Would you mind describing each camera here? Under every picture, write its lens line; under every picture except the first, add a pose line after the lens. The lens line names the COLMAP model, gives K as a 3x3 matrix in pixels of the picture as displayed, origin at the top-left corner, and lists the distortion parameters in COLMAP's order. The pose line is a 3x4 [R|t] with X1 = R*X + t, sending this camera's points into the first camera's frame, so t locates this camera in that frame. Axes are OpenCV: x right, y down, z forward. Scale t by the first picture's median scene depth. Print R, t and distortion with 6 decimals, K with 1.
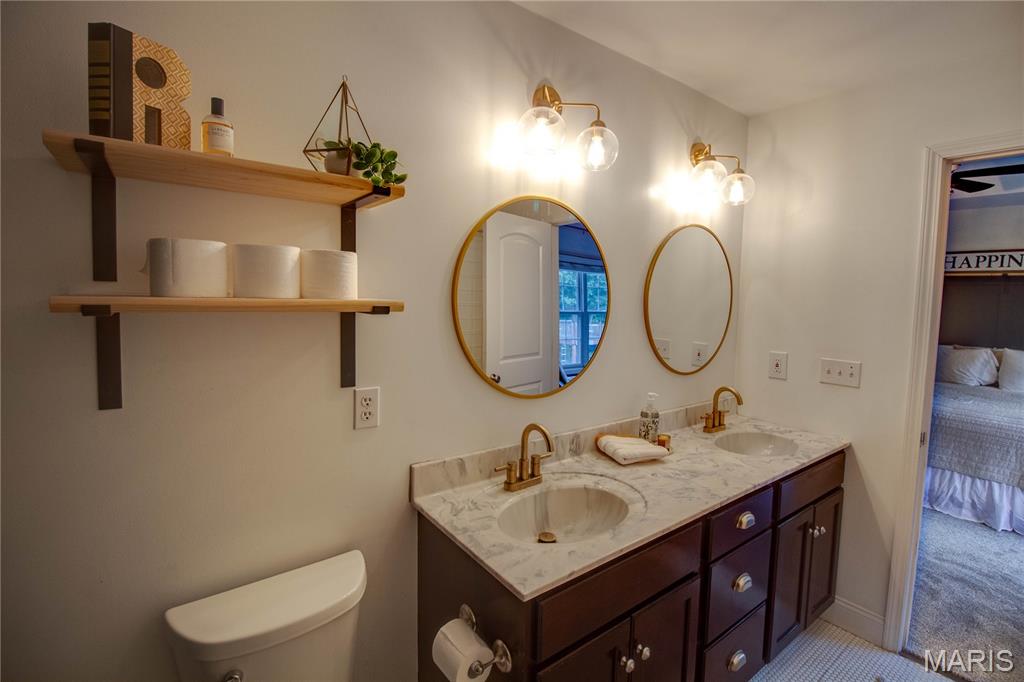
lens RADIAL K [[498.9, 0, 523.7], [0, 498.9, 328.9], [0, 0, 1]] dist [0.002052, -0.014655]
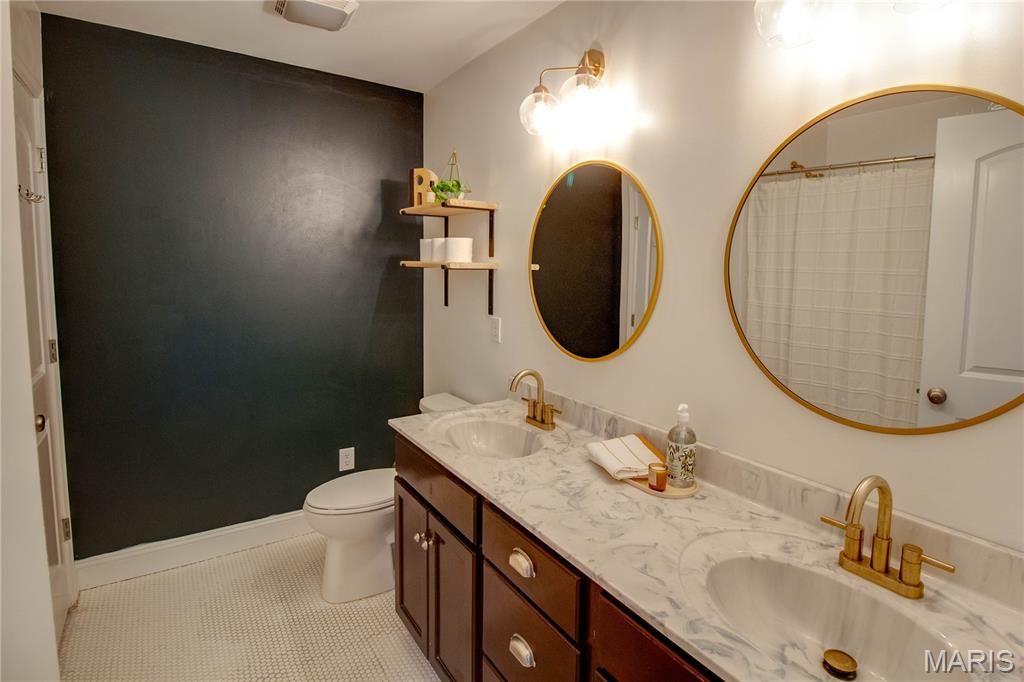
lens RADIAL K [[491.0, 0, 512.5], [0, 491.0, 326.1], [0, 0, 1]] dist [-0.004337, -0.000659]
pose [[-0.075502, 0.098173, -0.992301, 1.047336], [-0.094648, 0.989943, 0.105142, -0.025665], [0.992644, 0.101857, -0.065451, 0.933932]]
